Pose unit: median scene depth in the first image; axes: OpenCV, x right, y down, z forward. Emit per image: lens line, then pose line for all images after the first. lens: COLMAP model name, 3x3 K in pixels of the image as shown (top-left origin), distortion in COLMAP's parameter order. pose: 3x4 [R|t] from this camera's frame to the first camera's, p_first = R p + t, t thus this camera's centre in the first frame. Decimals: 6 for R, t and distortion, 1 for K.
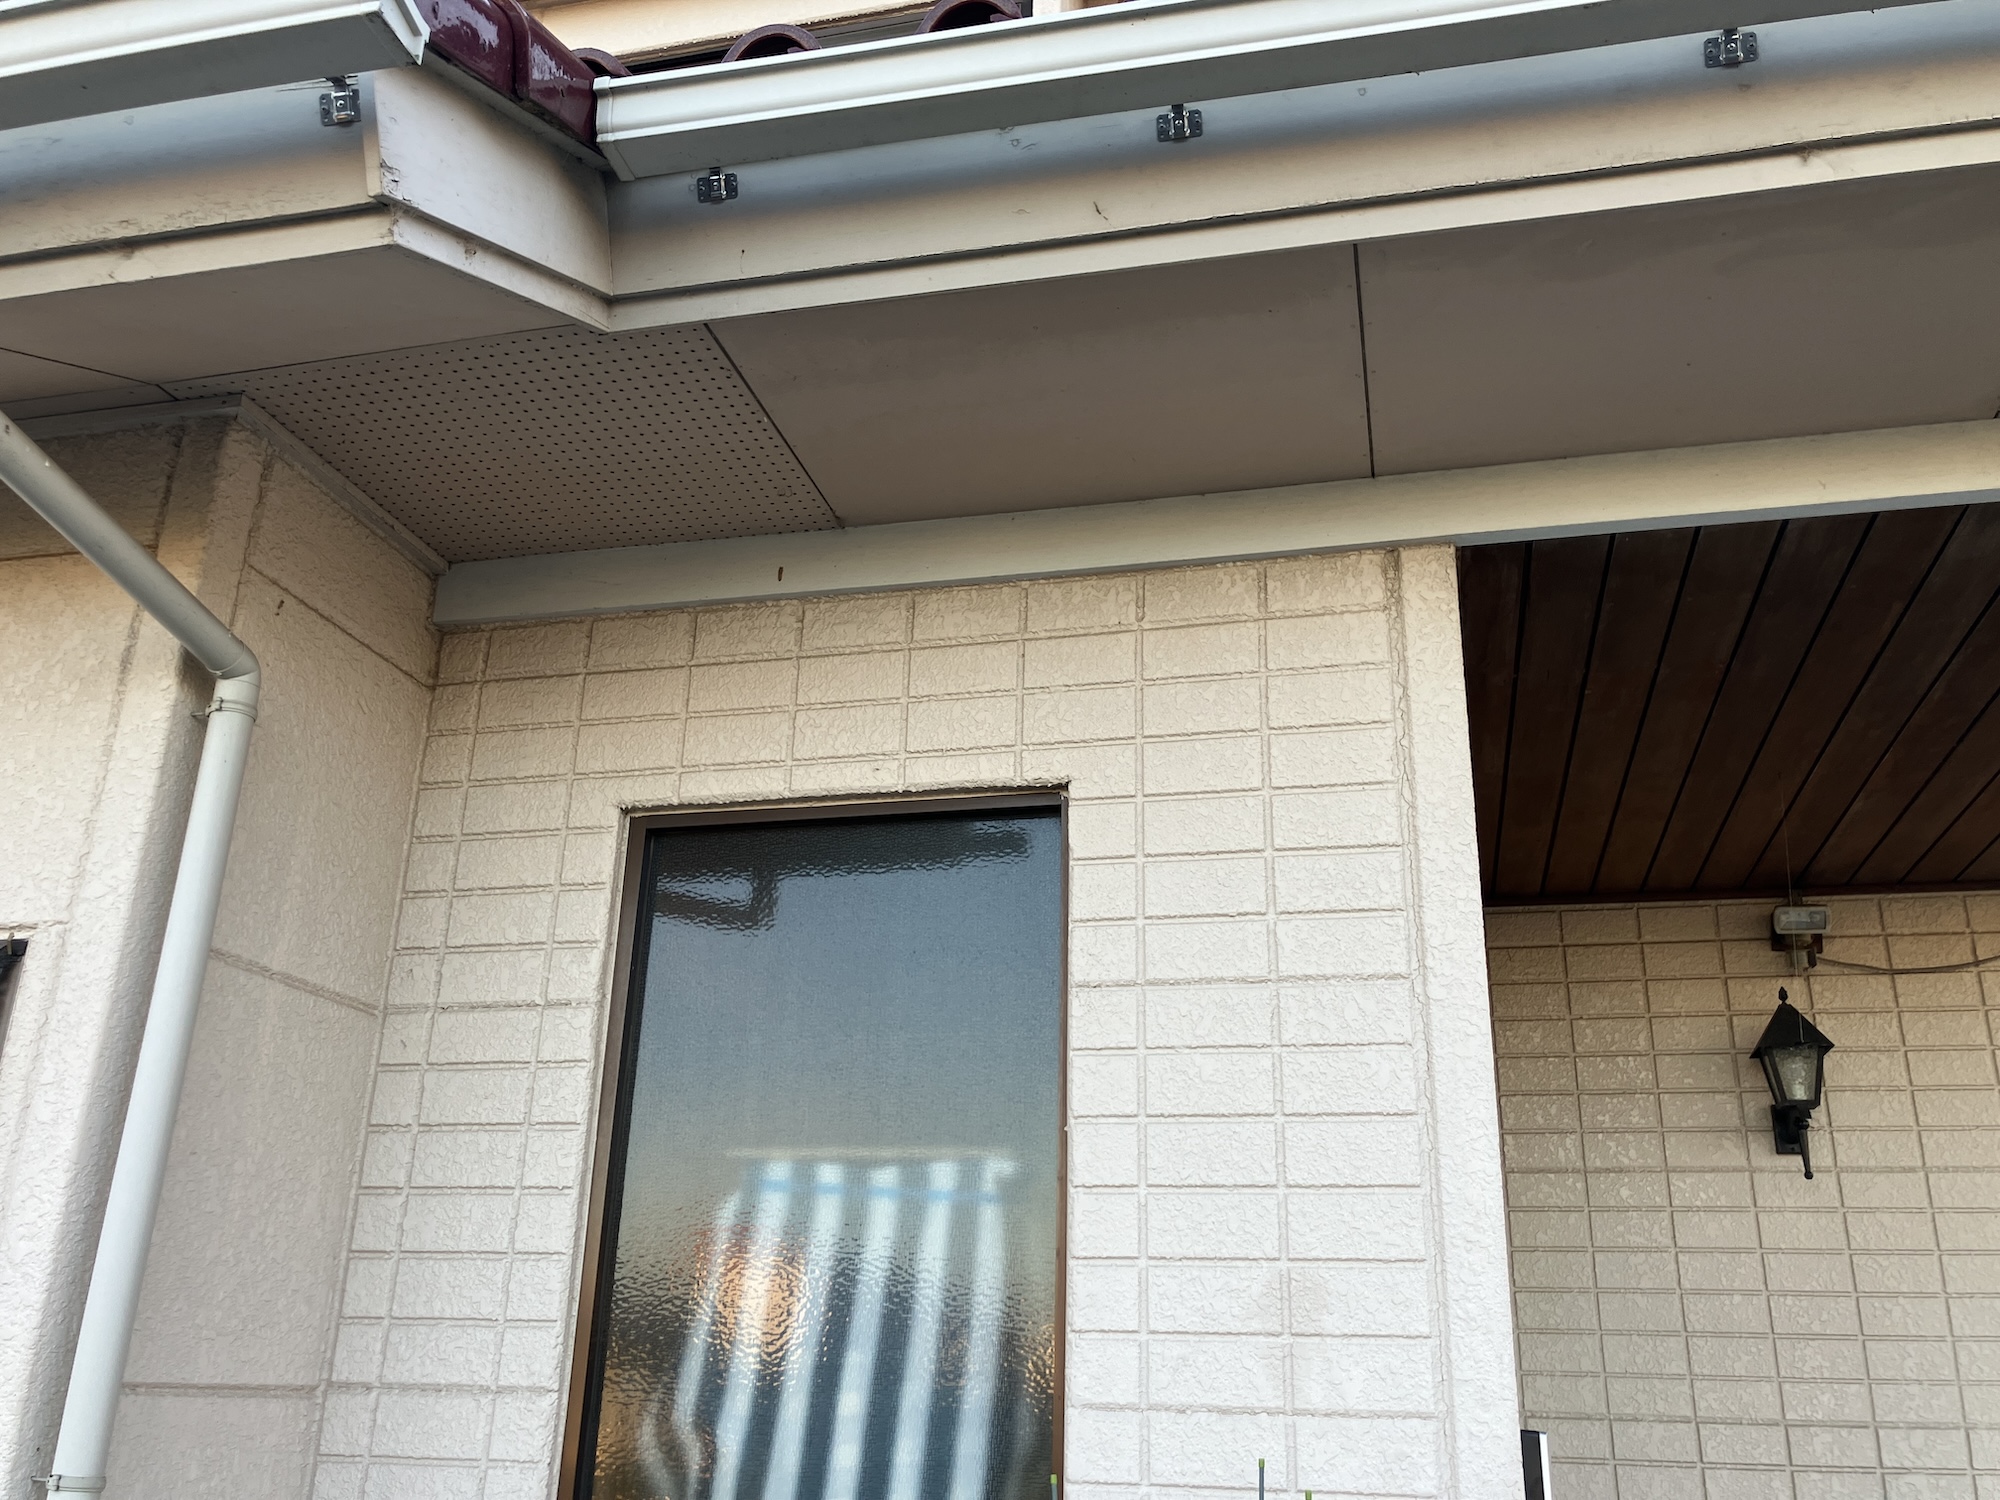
lens RADIAL K [[1697.5, 0, 1000.0], [0, 1697.5, 750.0], [0, 0, 1]] dist [0.021200, -0.012657]
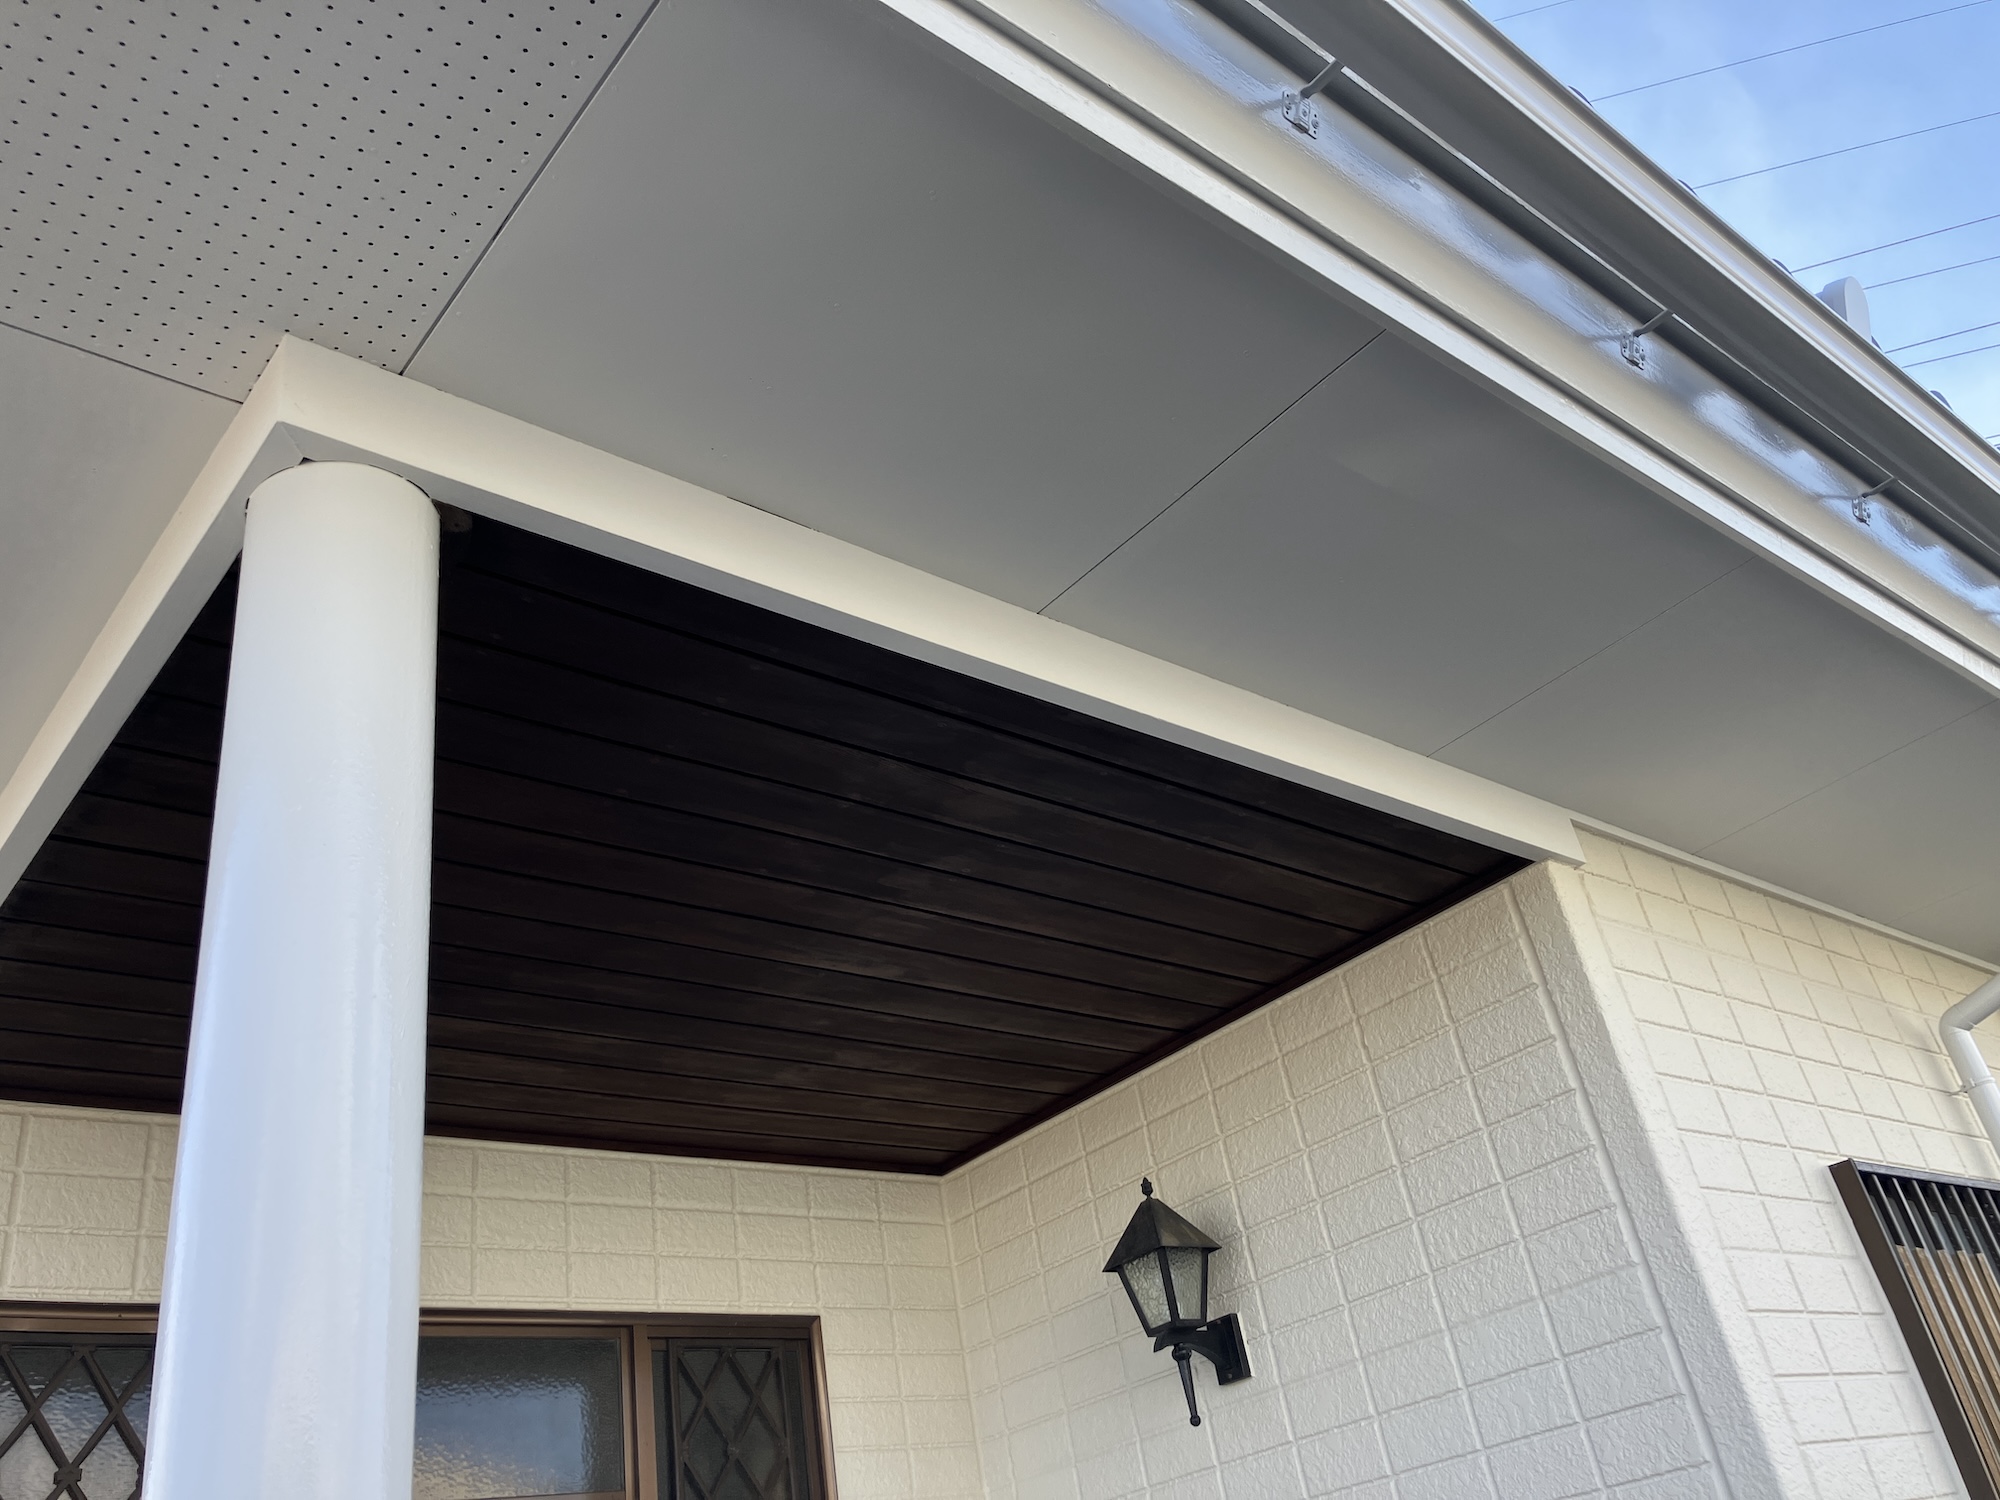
lens RADIAL K [[1647.8, 0, 1029.6], [0, 1647.8, 725.0], [0, 0, 1]] dist [0.013765, -0.003070]
pose [[0.793626, -0.440461, -0.419706, 1.268781], [0.373451, 0.897266, -0.235475, 0.167427], [0.480305, 0.030139, 0.876584, 0.434858]]
